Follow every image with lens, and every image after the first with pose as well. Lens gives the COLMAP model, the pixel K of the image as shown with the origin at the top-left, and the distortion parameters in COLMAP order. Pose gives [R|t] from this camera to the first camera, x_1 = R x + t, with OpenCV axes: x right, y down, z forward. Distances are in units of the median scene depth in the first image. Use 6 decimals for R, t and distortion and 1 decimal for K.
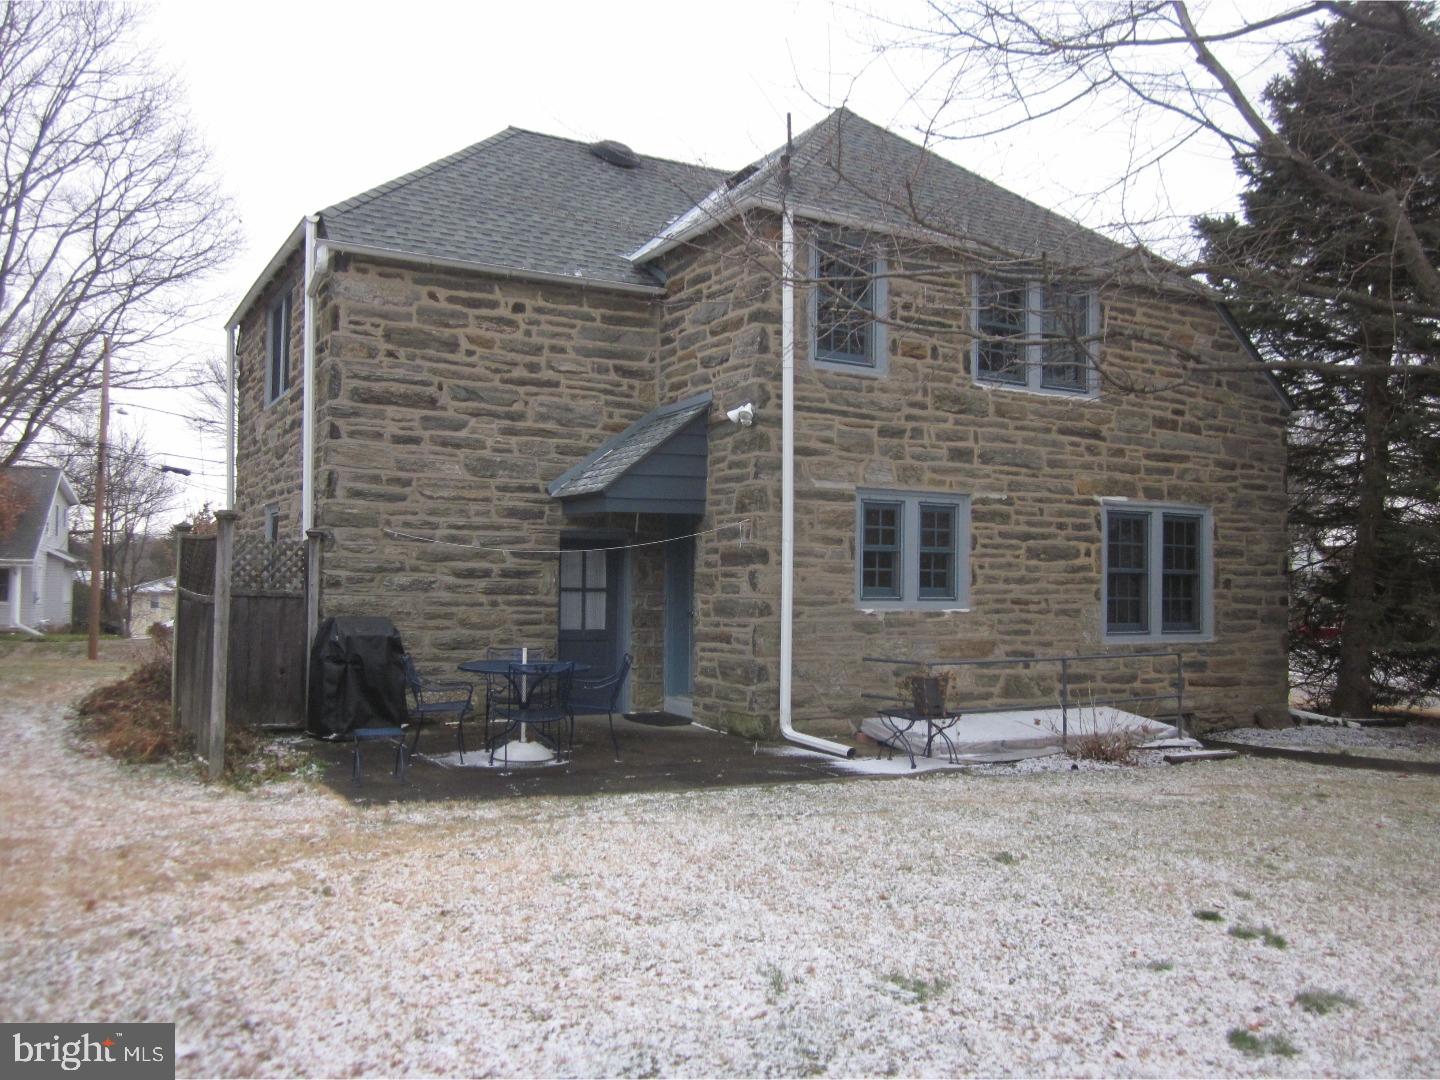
lens RADIAL K [[1149.4, 0, 720.0], [0, 1149.4, 540.0], [0, 0, 1]] dist [-0.008631, -0.009655]
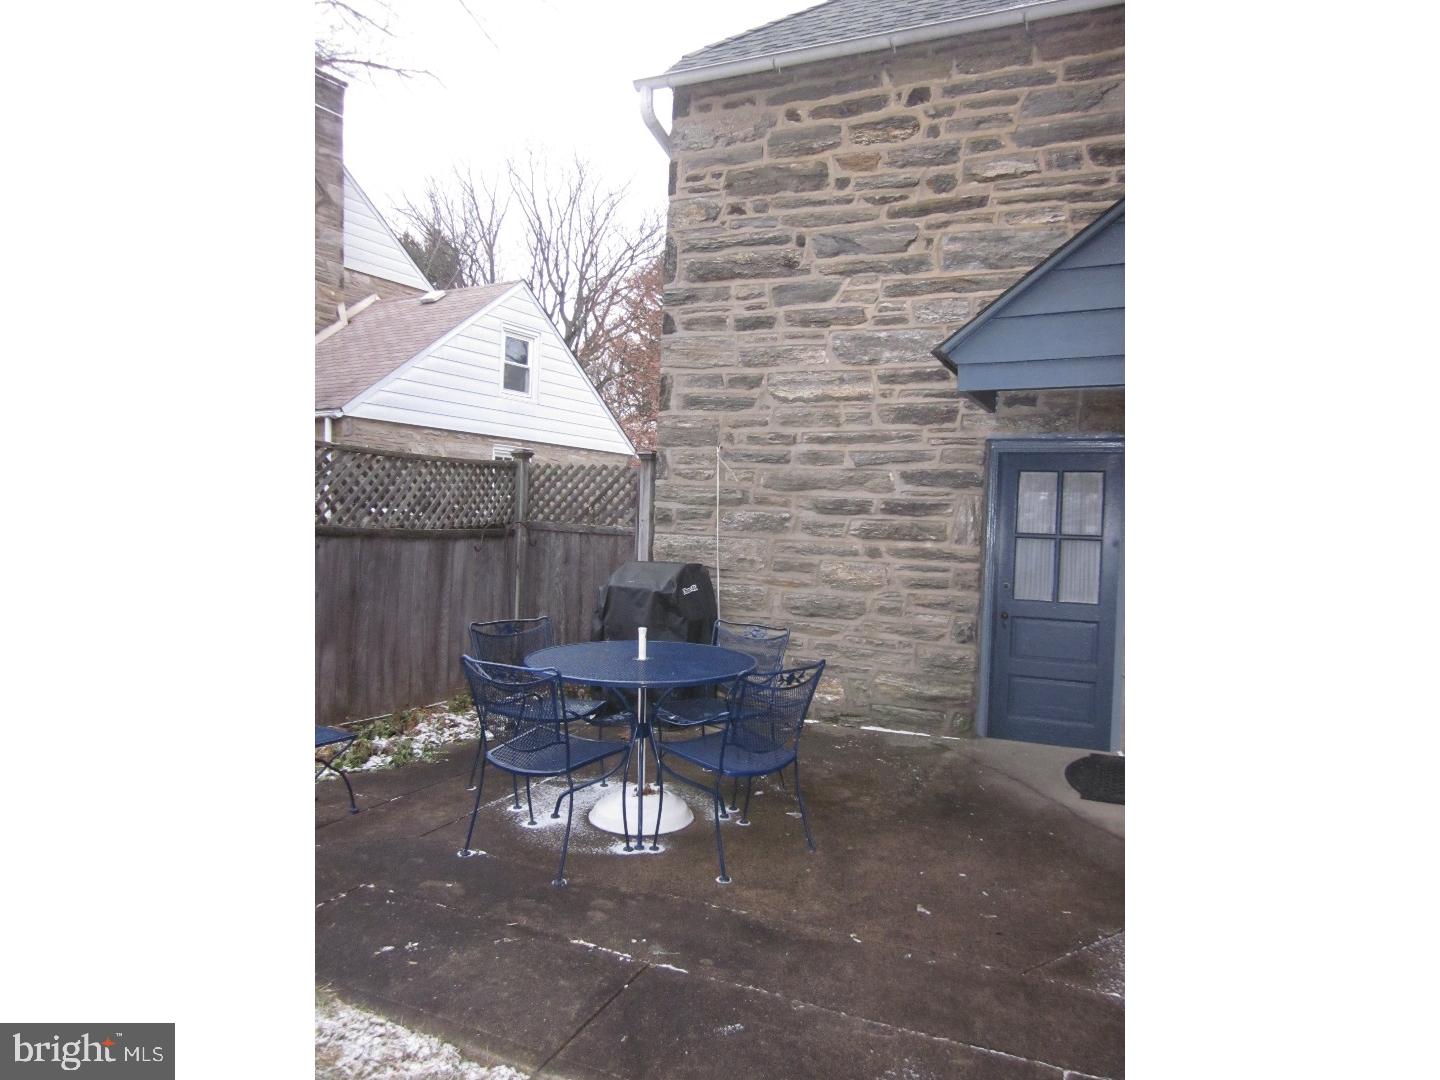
lens RADIAL K [[1149.4, 0, 720.0], [0, 1149.4, 540.0], [0, 0, 1]] dist [-0.008631, -0.009655]
pose [[0.519603, 0.010132, -0.854348, 0.329955], [0.004309, 0.999886, 0.014479, 0.038476], [0.854397, -0.011204, 0.519500, 0.587029]]
